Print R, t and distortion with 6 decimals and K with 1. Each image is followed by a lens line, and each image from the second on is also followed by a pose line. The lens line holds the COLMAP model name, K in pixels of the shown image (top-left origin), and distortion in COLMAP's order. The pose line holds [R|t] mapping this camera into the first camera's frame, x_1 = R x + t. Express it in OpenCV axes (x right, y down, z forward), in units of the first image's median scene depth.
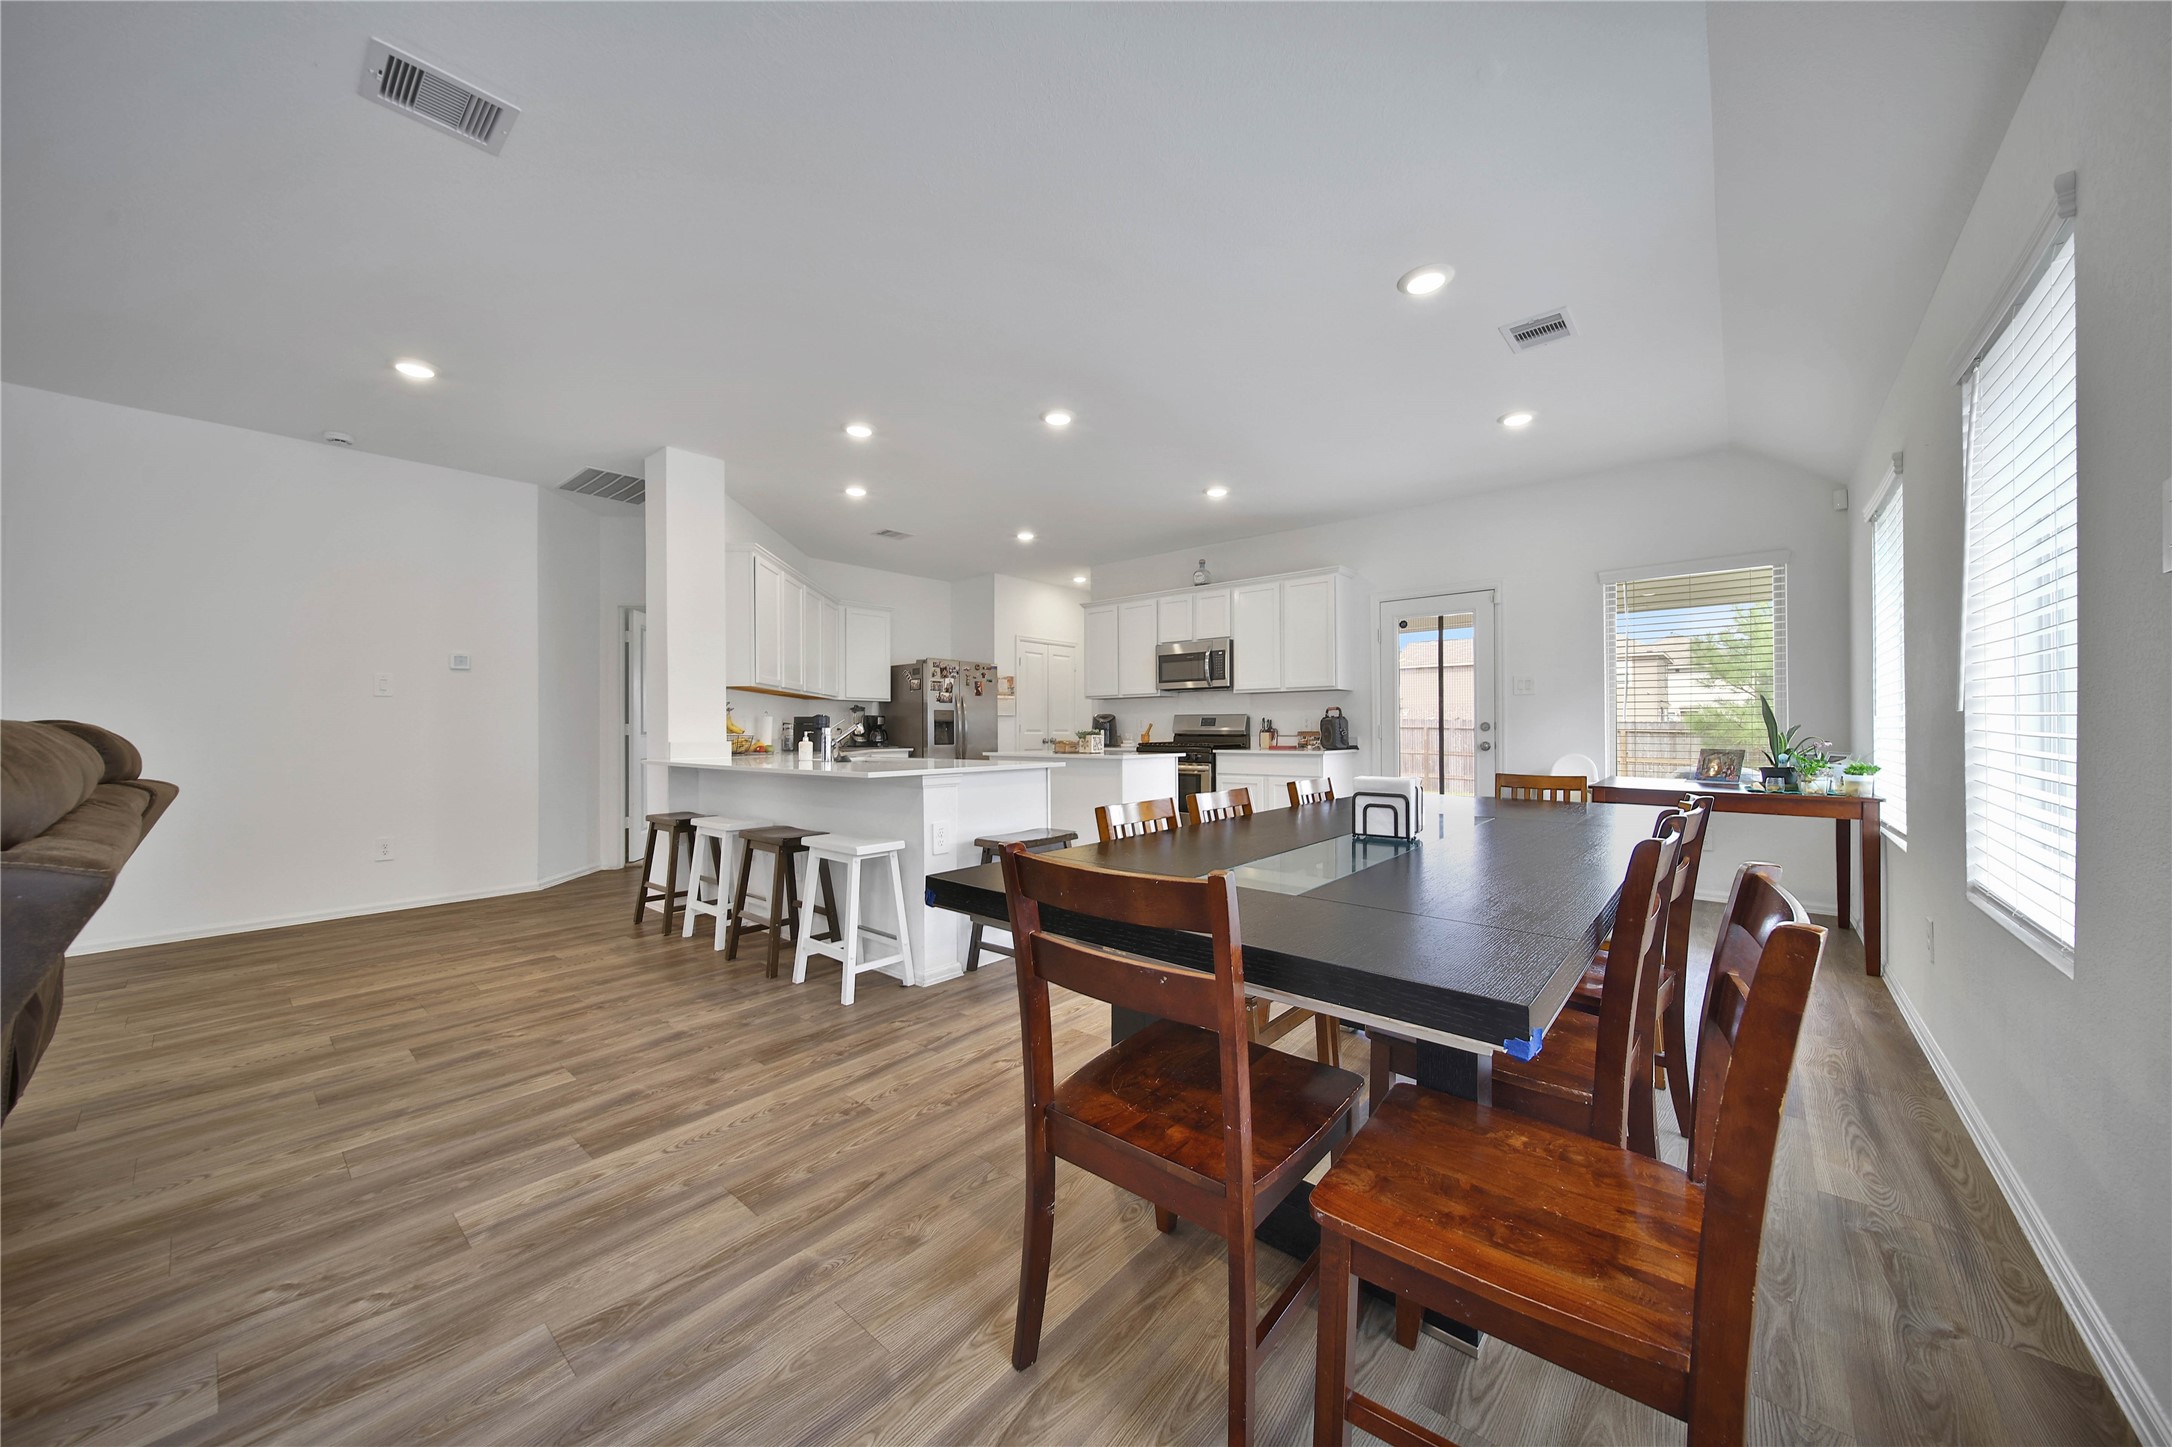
lens RADIAL K [[767.9, 0, 1093.0], [0, 767.9, 726.3], [0, 0, 1]] dist [-0.002355, -0.000327]
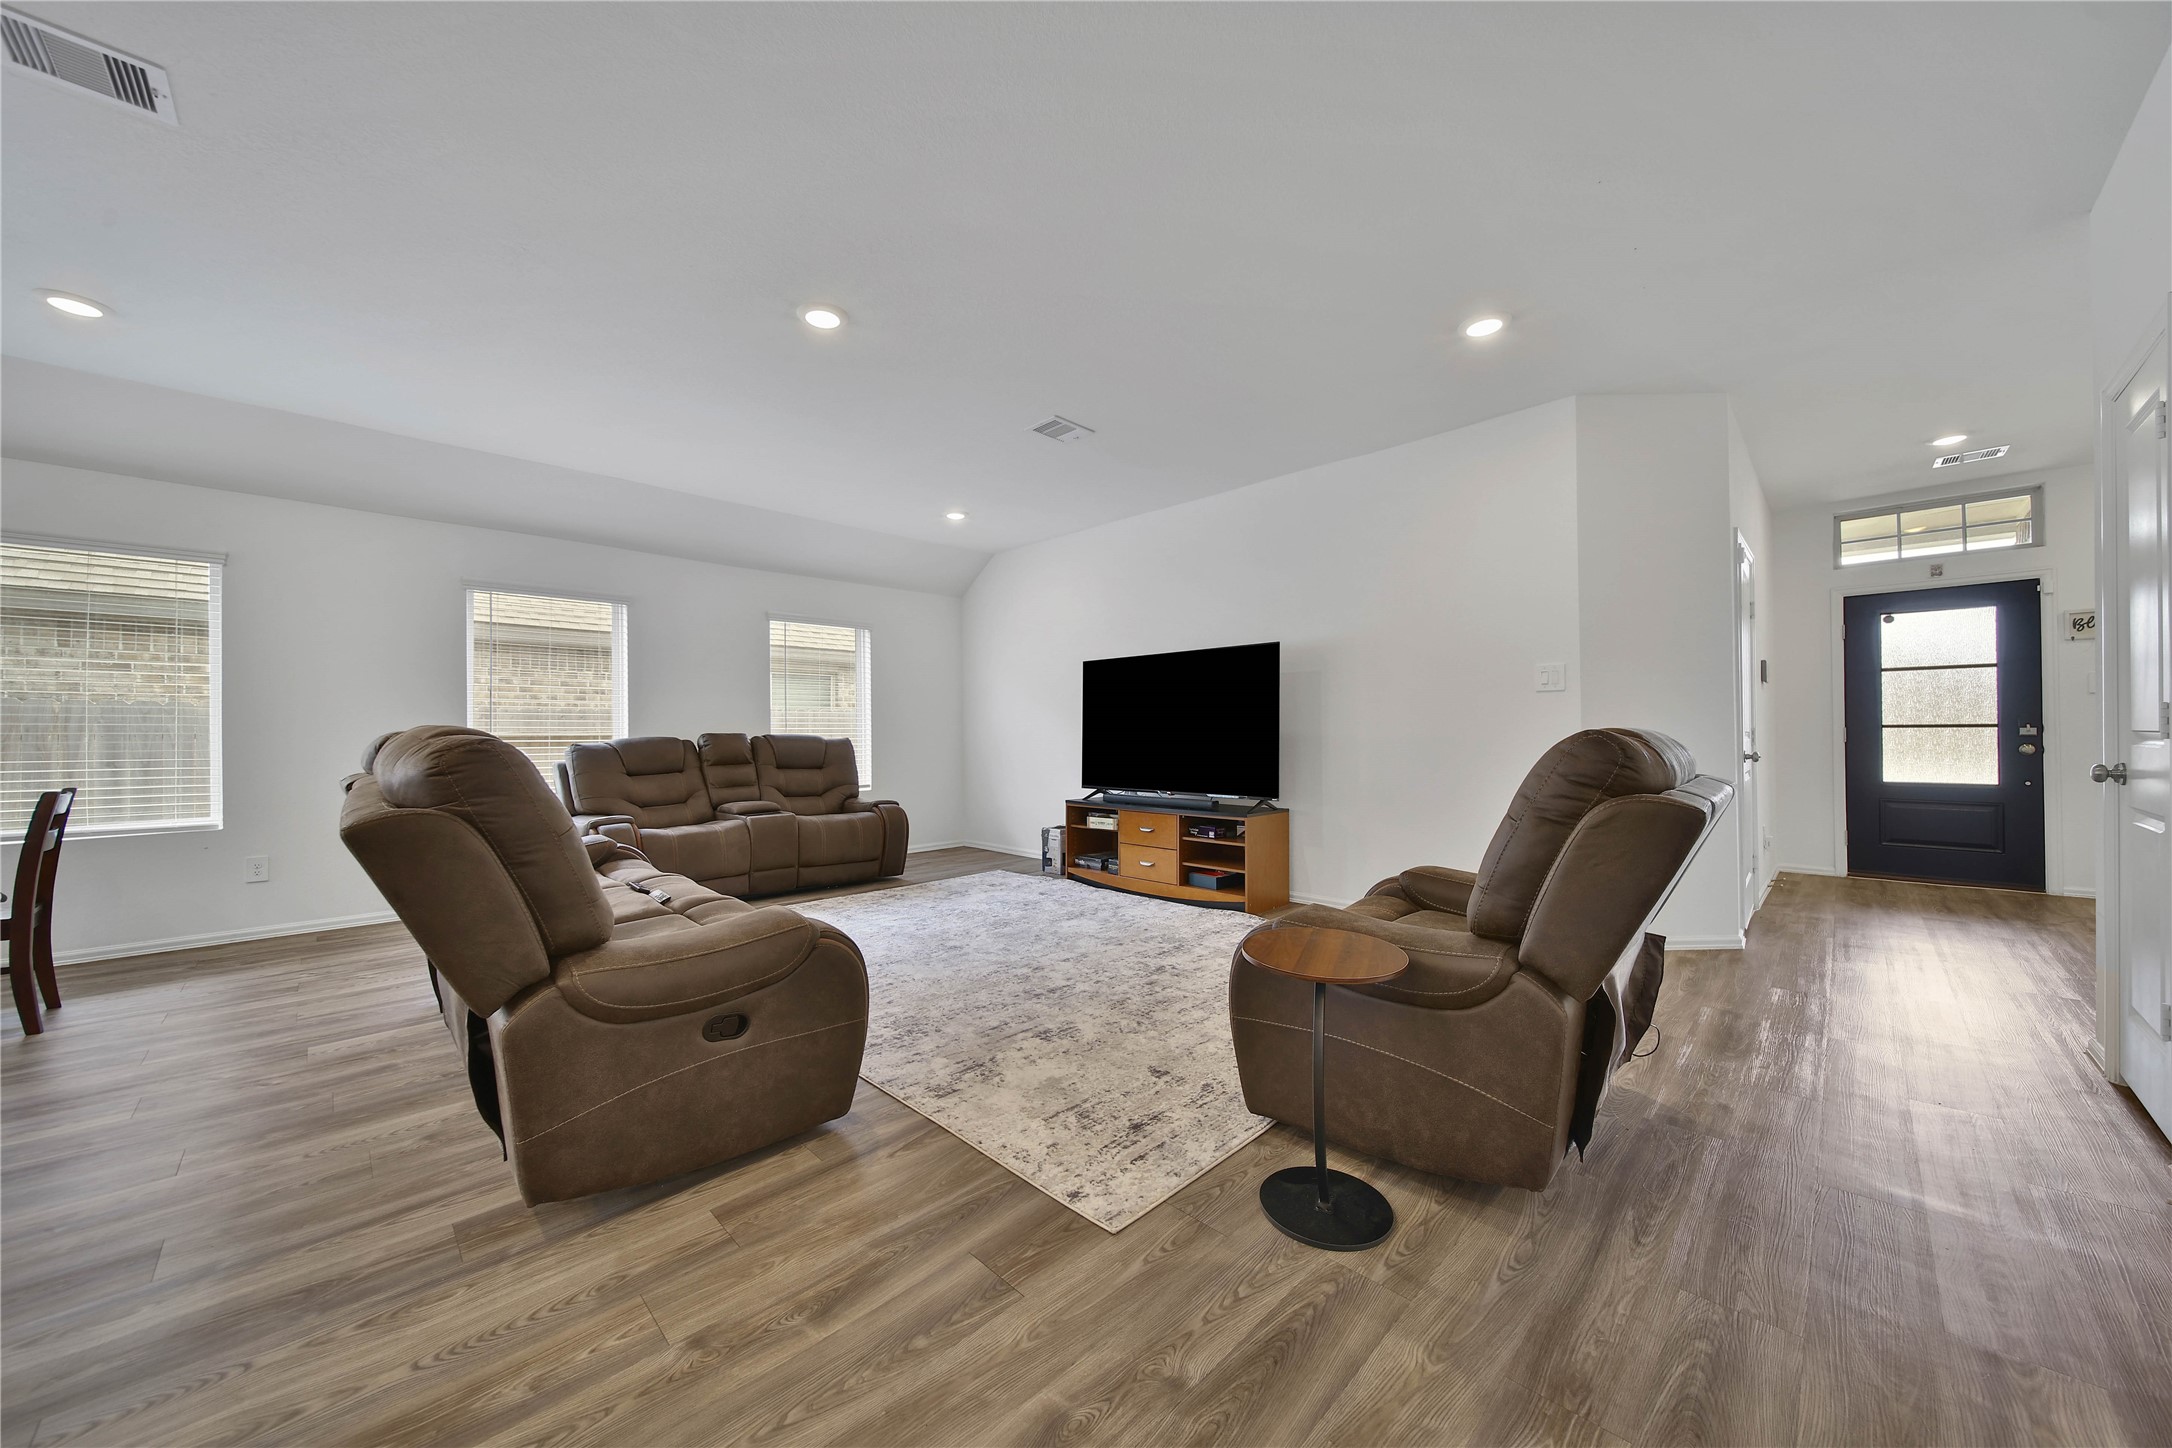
lens RADIAL K [[767.9, 0, 1074.5], [0, 767.9, 724.5], [0, 0, 1]] dist [-0.002355, -0.000327]
pose [[-0.996427, 0.015017, 0.083118, -0.681505], [0.013786, 0.999787, -0.015366, 0.005925], [-0.083331, -0.014165, -0.996421, 0.581447]]
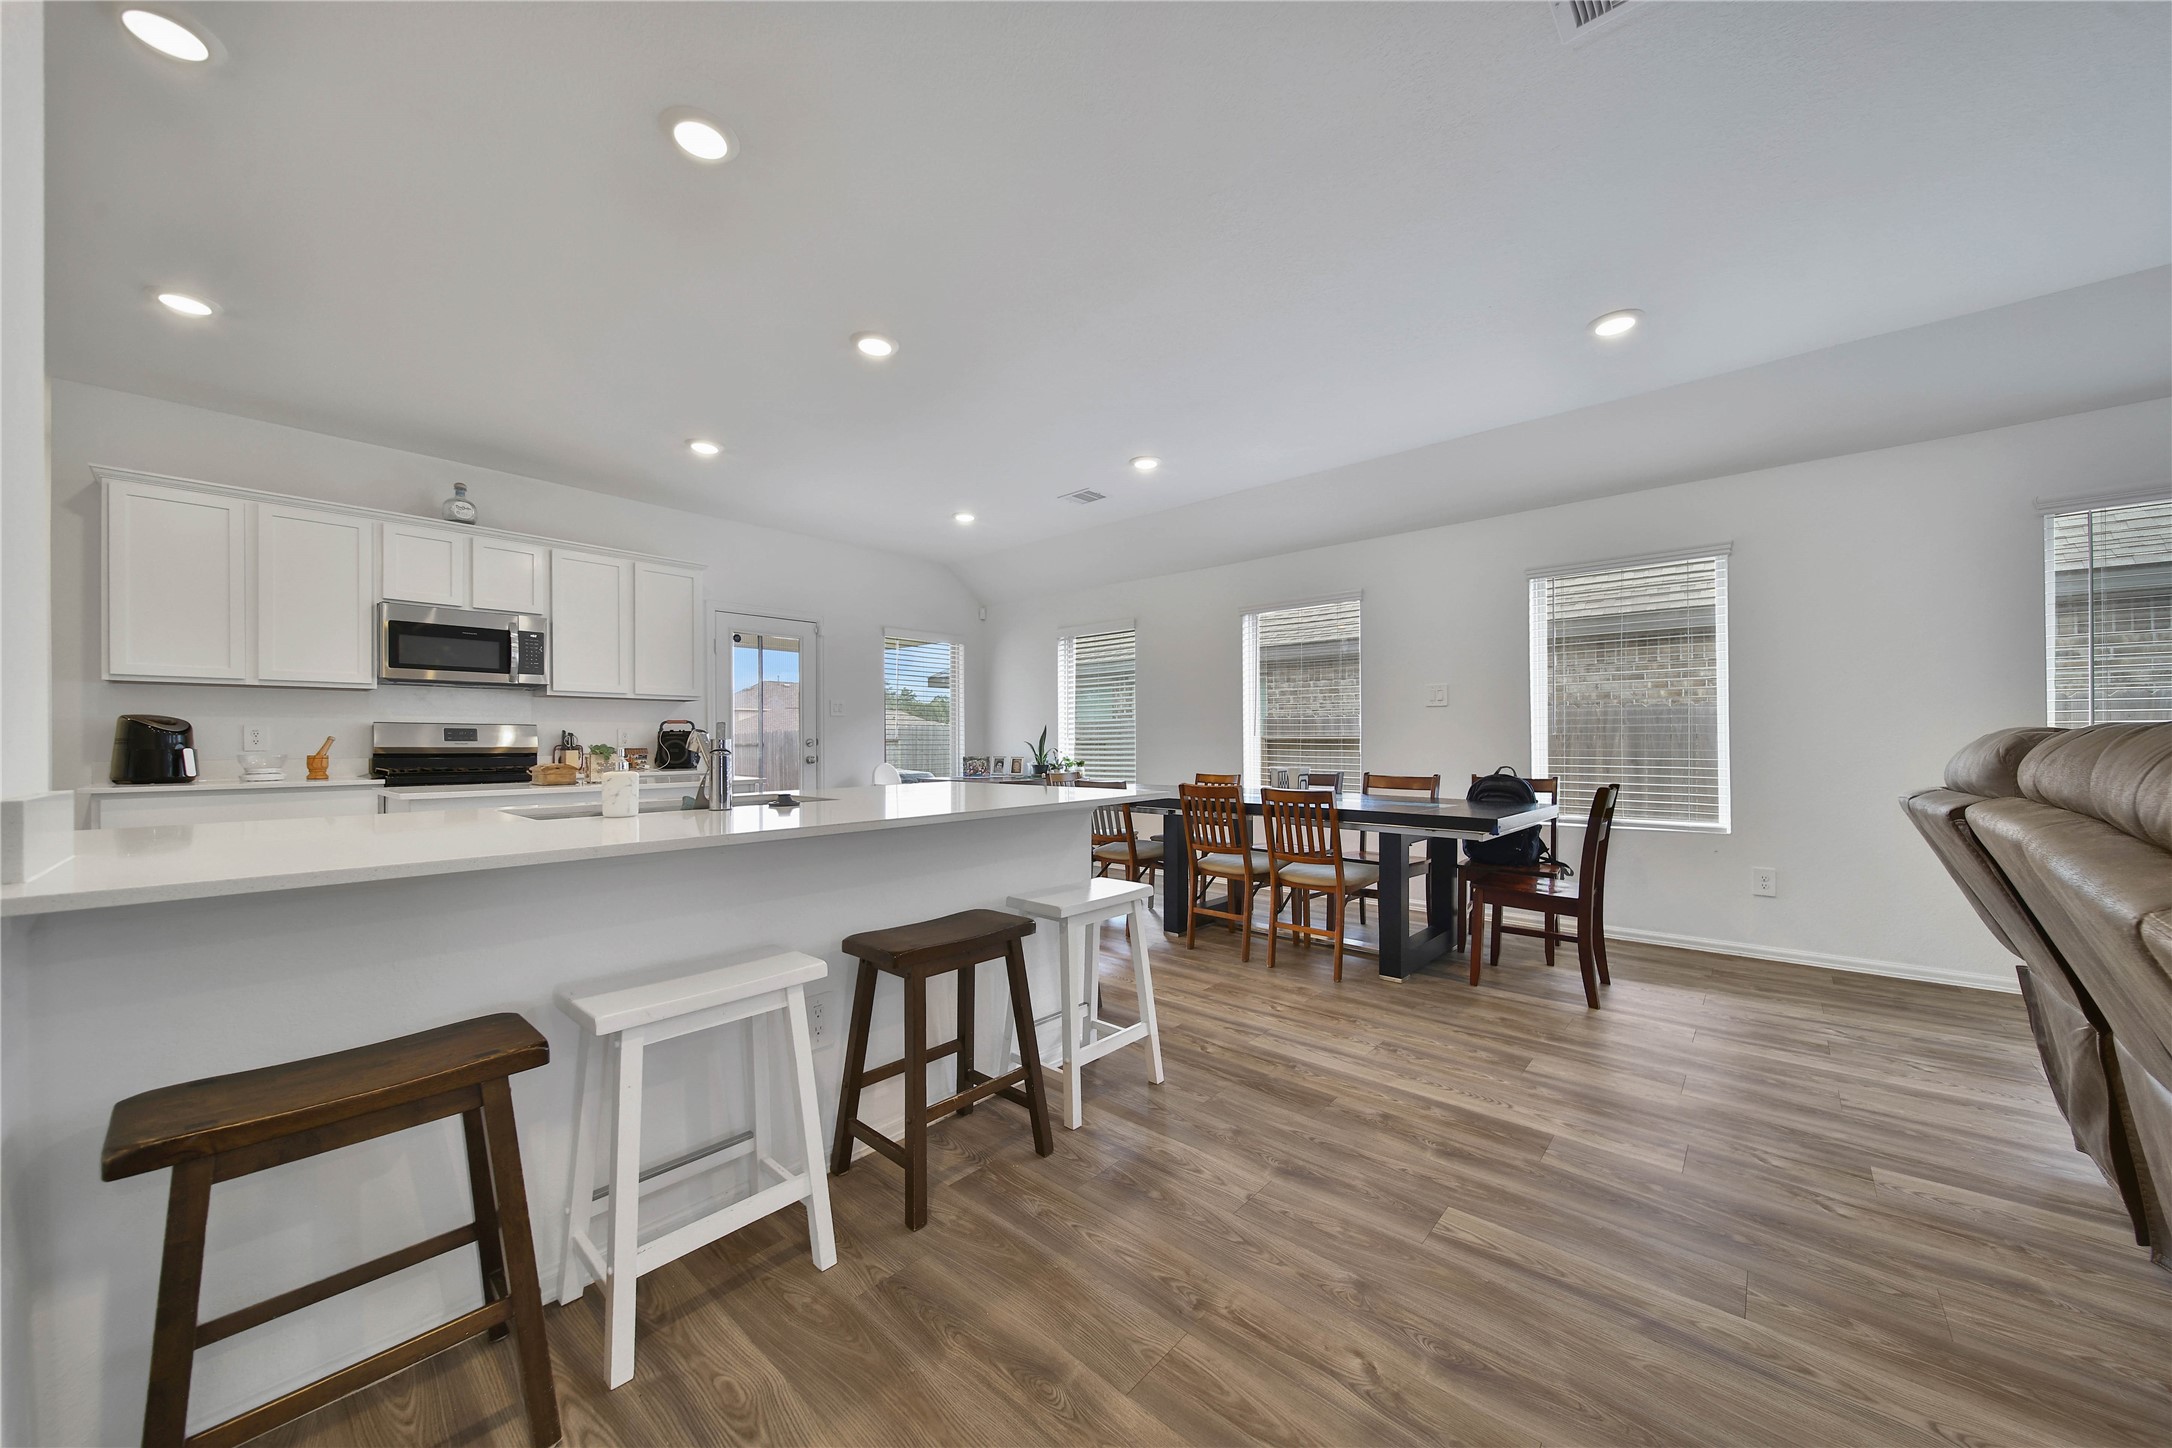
lens RADIAL K [[767.9, 0, 1085.4], [0, 767.9, 741.4], [0, 0, 1]] dist [-0.002355, -0.000327]
pose [[0.022644, 0.005776, 0.999727, -0.534265], [0.000020, 0.999983, -0.005778, 0.004321], [-0.999744, 0.000151, 0.022644, 0.498977]]
